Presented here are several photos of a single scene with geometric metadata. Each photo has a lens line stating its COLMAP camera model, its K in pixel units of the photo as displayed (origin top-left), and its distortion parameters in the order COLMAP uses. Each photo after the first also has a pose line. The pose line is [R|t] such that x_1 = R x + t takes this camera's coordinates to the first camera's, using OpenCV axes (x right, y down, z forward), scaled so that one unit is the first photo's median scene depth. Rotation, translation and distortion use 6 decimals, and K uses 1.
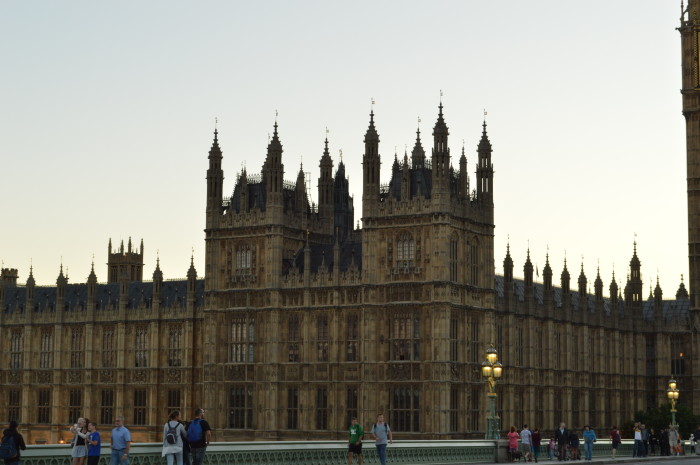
lens RADIAL K [[1440.6, 0, 350.0], [0, 1440.6, 232.5], [0, 0, 1]] dist [-0.040066, -0.104597]
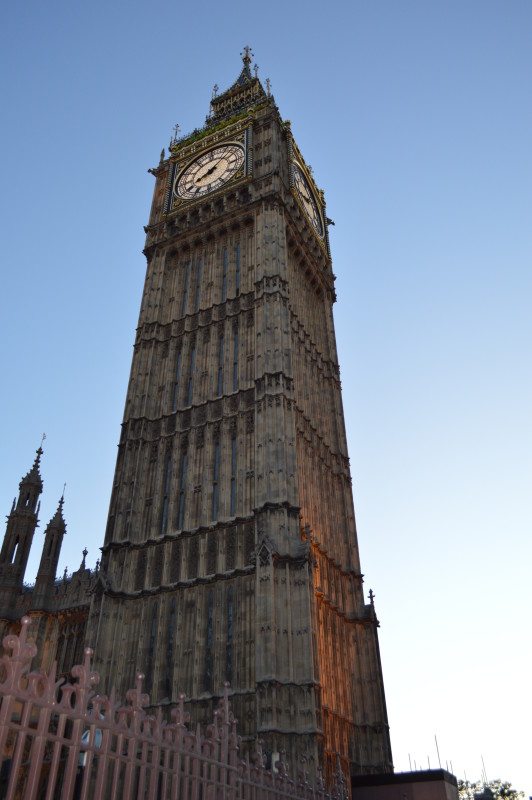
lens RADIAL K [[640.9, 0, 266.0], [0, 640.9, 400.0], [0, 0, 1]] dist [-0.005035, 0.000632]
pose [[0.997920, 0.020537, 0.061104, 0.339664], [0.014197, 0.854604, -0.519086, 0.145281], [-0.062880, 0.518874, 0.852535, 1.005777]]
